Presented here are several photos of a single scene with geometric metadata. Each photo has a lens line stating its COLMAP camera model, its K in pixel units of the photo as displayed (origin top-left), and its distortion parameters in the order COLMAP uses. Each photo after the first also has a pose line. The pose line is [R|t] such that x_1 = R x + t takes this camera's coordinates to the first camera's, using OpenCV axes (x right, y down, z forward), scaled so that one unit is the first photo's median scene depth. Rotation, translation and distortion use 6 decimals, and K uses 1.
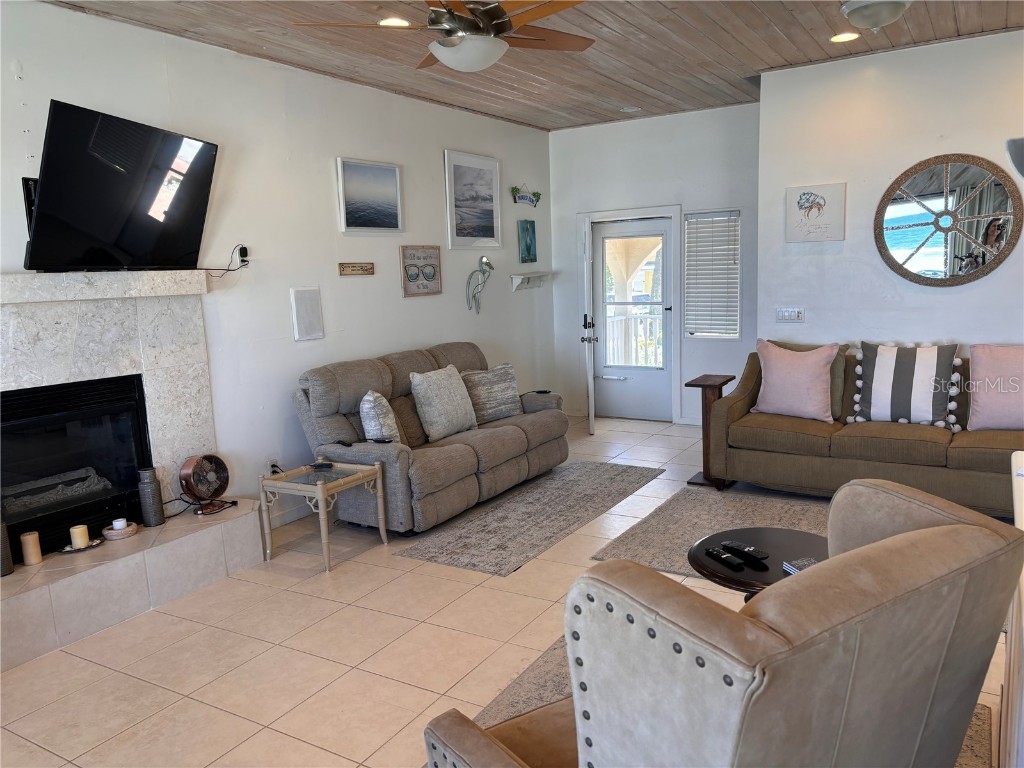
lens RADIAL K [[770.1, 0, 506.6], [0, 770.1, 385.8], [0, 0, 1]] dist [0.045059, -0.042725]
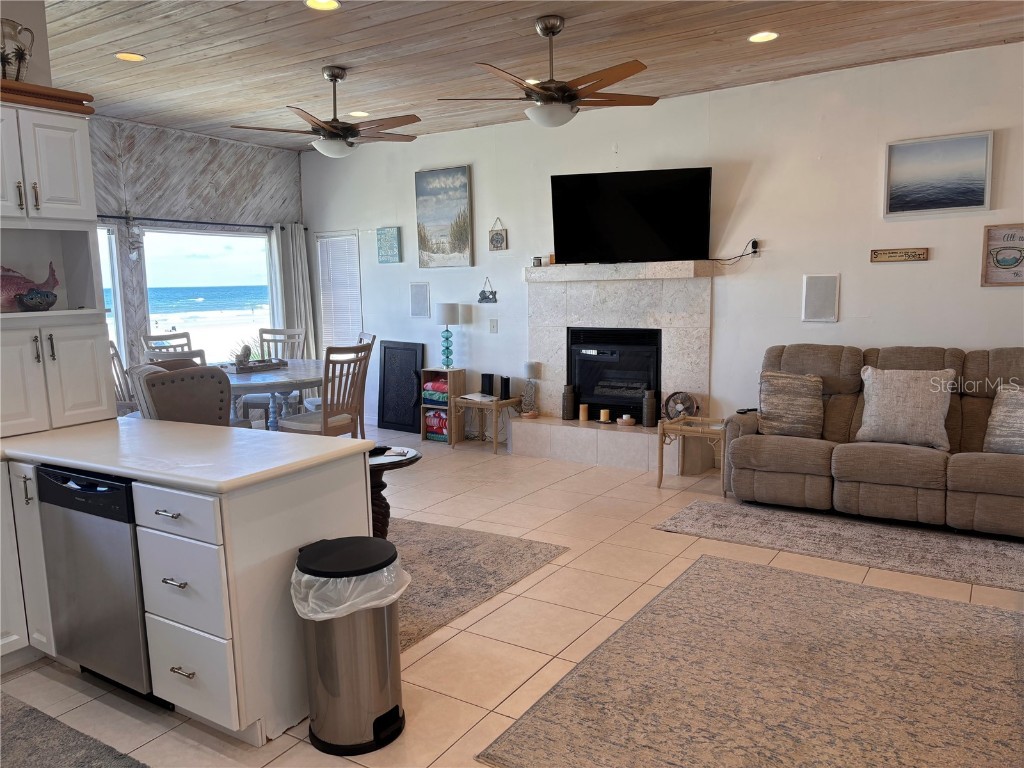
lens RADIAL K [[770.1, 0, 507.3], [0, 770.1, 390.9], [0, 0, 1]] dist [0.045059, -0.042725]
pose [[-0.022421, 0.176315, -0.984078, 0.938008], [-0.125277, 0.976072, 0.177735, -0.114926], [0.991868, 0.127267, 0.000203, 0.635610]]
